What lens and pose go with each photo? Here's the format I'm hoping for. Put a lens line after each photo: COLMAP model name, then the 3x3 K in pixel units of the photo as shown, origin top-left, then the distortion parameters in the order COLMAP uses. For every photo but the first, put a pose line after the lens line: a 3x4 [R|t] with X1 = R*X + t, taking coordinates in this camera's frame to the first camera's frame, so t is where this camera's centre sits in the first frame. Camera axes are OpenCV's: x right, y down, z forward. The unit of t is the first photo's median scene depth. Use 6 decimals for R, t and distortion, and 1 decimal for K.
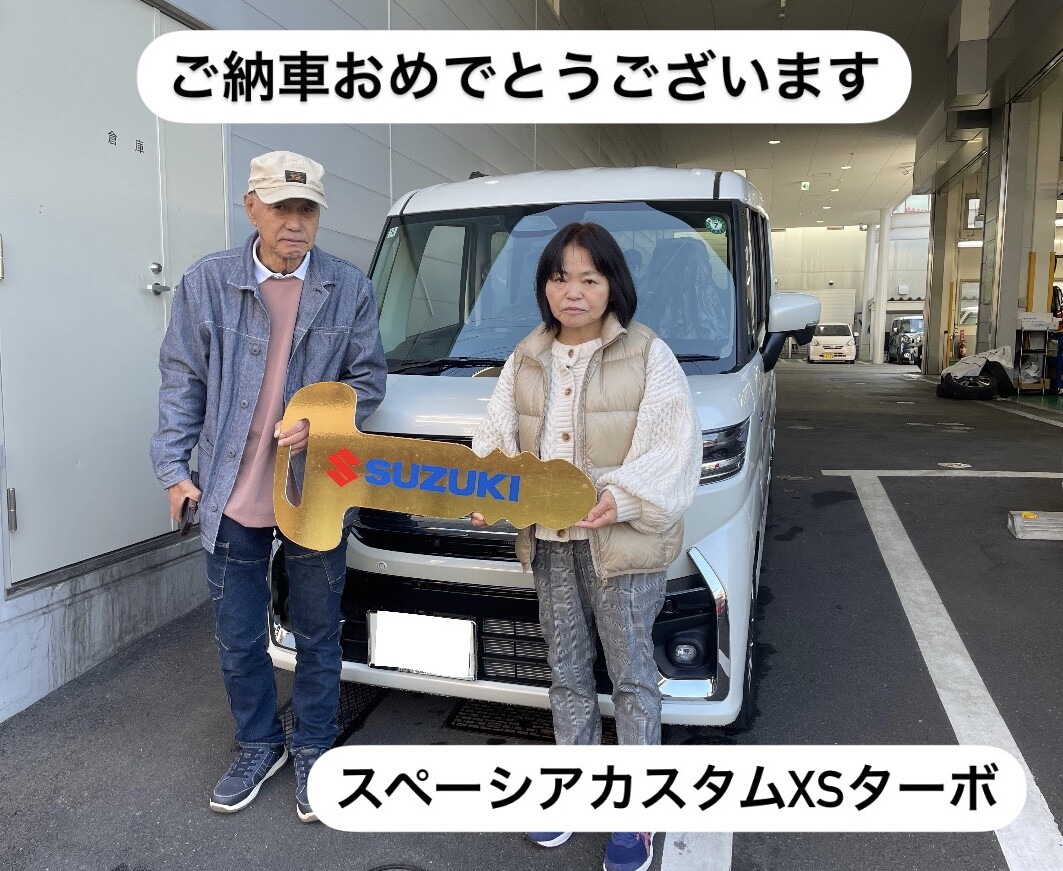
lens RADIAL K [[891.7, 0, 531.5], [0, 891.7, 435.5], [0, 0, 1]] dist [-0.004933, -0.002716]
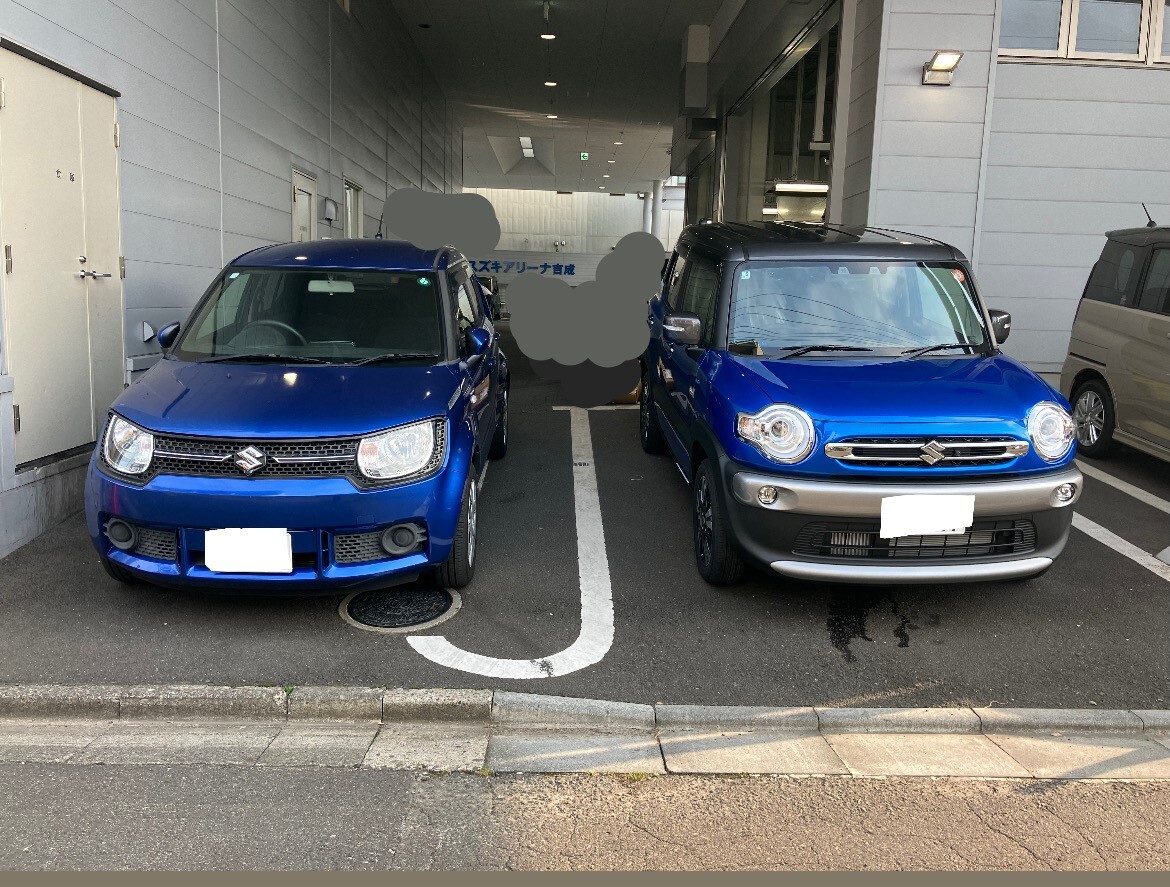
lens RADIAL K [[1018.1, 0, 585.0], [0, 1018.1, 443.5], [0, 0, 1]] dist [0.000041, -0.000612]
pose [[0.964897, -0.015697, 0.262157, -0.039230], [0.004927, 0.999119, 0.041687, 0.028069], [-0.262581, -0.038932, 0.964124, -0.491421]]
